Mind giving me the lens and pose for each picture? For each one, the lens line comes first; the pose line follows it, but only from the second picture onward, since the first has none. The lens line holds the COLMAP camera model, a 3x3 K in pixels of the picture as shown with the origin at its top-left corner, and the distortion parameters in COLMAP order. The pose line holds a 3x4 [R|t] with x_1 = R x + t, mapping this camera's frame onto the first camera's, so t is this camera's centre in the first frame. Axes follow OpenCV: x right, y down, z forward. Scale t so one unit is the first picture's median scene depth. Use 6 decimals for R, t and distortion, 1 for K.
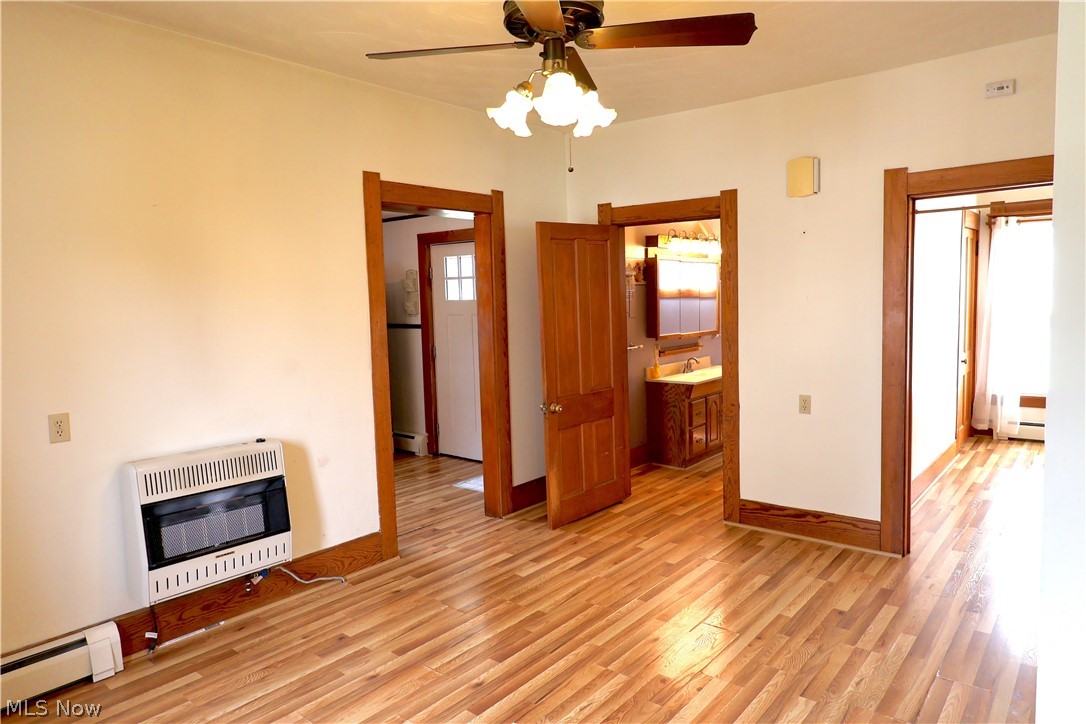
lens RADIAL K [[704.0, 0, 543.9], [0, 704.0, 357.2], [0, 0, 1]] dist [0.000386, -0.001612]
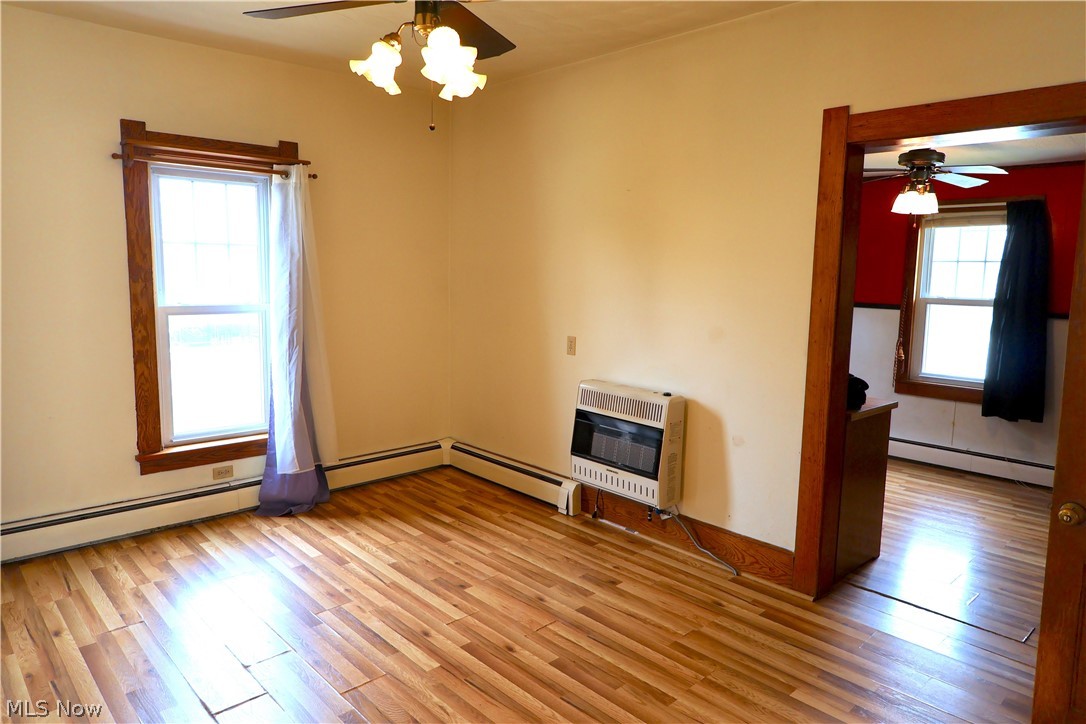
lens RADIAL K [[704.0, 0, 543.9], [0, 704.0, 357.2], [0, 0, 1]] dist [0.000386, -0.001612]
pose [[-0.132028, 0.149475, -0.979911, 0.725774], [-0.100561, 0.981445, 0.163258, -0.104331], [0.986132, 0.120096, -0.114547, 0.968146]]
